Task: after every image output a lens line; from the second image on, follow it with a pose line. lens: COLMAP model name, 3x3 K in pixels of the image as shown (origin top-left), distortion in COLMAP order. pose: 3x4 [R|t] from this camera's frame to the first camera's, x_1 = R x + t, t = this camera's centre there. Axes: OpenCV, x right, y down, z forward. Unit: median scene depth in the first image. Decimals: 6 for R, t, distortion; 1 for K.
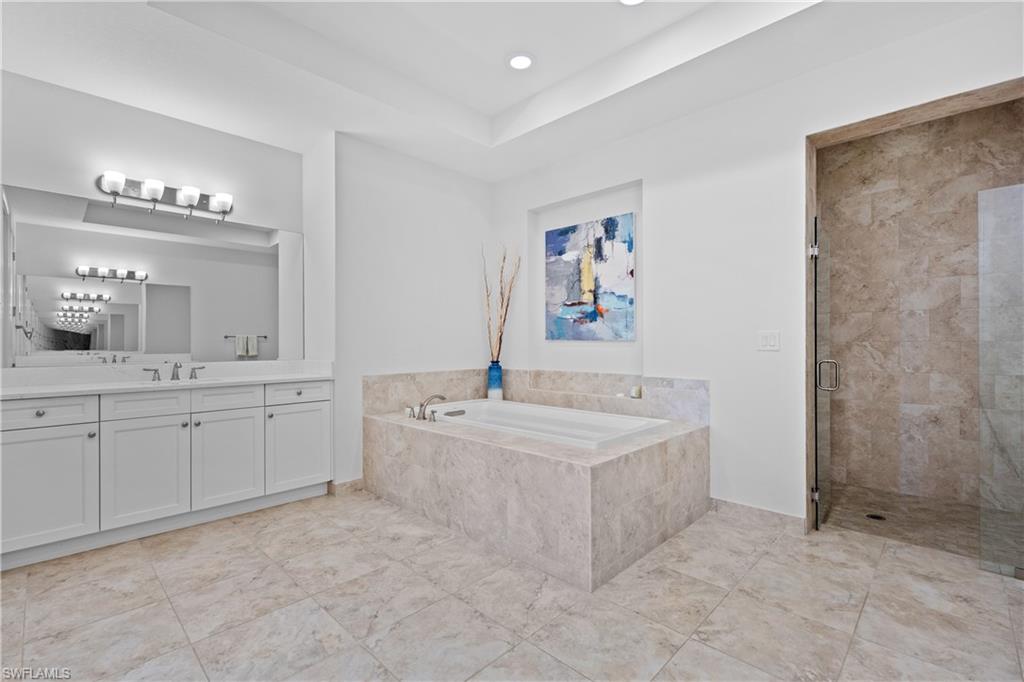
lens RADIAL K [[459.3, 0, 504.0], [0, 459.3, 341.8], [0, 0, 1]] dist [0.000683, -0.001219]
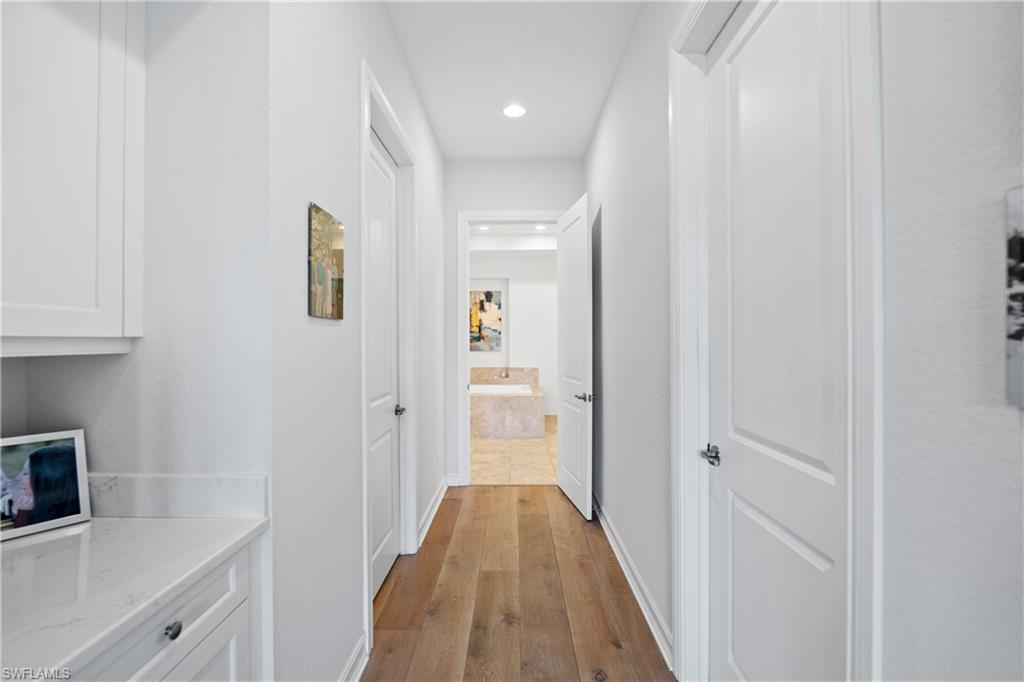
lens RADIAL K [[459.3, 0, 515.1], [0, 459.3, 342.1], [0, 0, 1]] dist [0.000683, -0.001219]
pose [[0.707311, 0.004924, 0.706886, -1.180194], [0.002949, 0.999946, -0.009916, -0.023285], [-0.706897, 0.009098, 0.707258, -0.554985]]
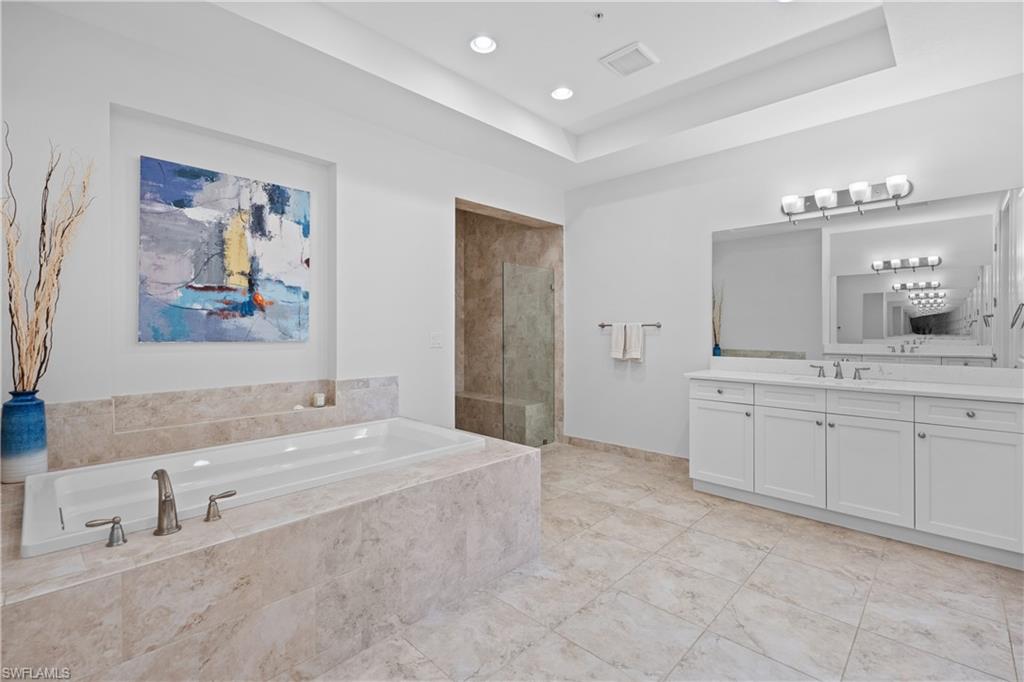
lens RADIAL K [[459.3, 0, 518.7], [0, 459.3, 330.9], [0, 0, 1]] dist [0.000683, -0.001219]
pose [[-0.026253, 0.001054, 0.999655, -0.588522], [-0.000327, 0.999999, -0.001063, -0.021345], [-0.999655, -0.000355, -0.026253, 0.632139]]
